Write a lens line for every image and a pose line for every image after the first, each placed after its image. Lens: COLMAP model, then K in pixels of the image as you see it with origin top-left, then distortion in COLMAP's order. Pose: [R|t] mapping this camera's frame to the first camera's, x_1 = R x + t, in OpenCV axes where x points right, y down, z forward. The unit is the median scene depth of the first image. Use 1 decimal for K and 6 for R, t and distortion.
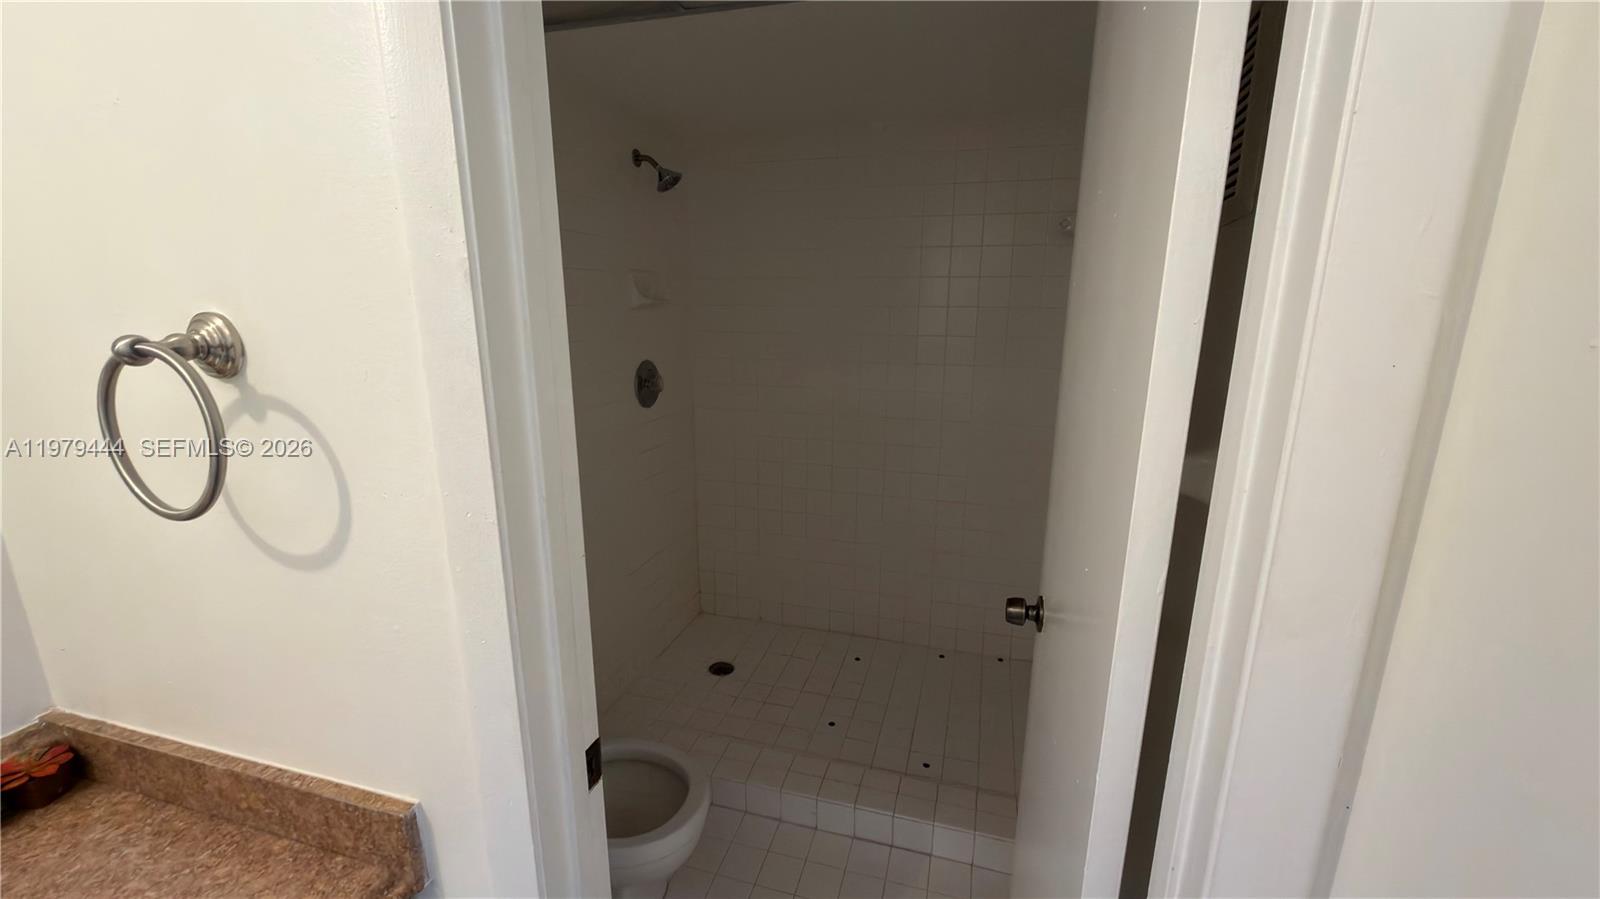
lens RADIAL K [[636.1, 0, 800.0], [0, 636.1, 452.9], [0, 0, 1]] dist [0.000528, -0.000312]
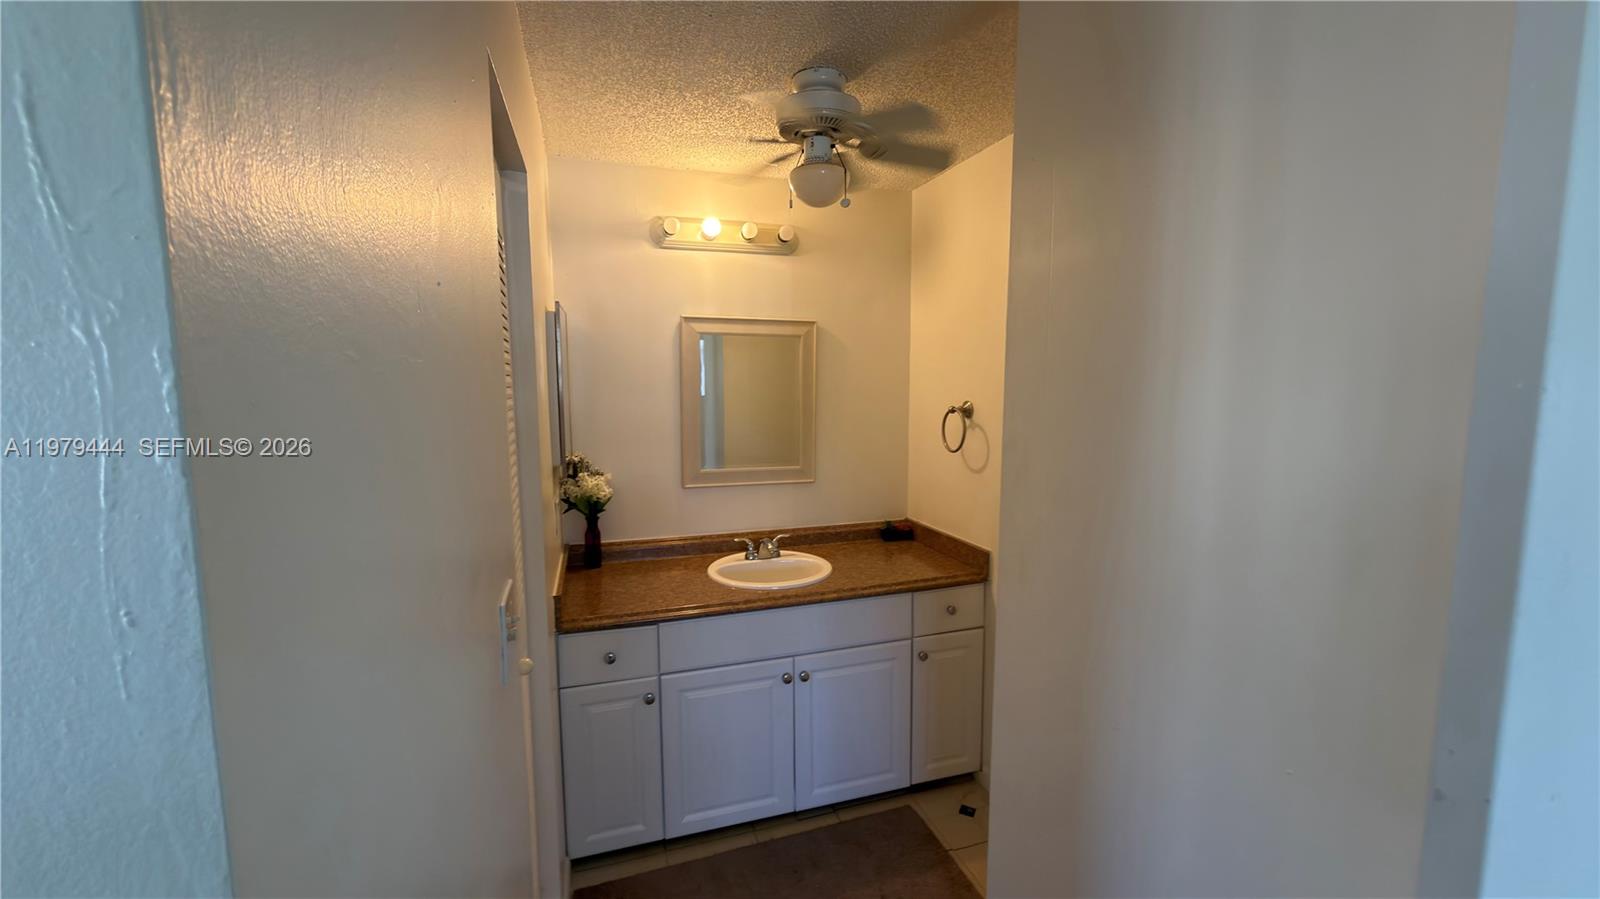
lens RADIAL K [[636.1, 0, 800.0], [0, 636.1, 452.9], [0, 0, 1]] dist [0.000528, -0.000312]
pose [[0.563754, 0.083810, -0.821679, 1.575285], [-0.190513, 0.981207, -0.030630, 0.373715], [0.803670, 0.173808, 0.569126, -1.826274]]
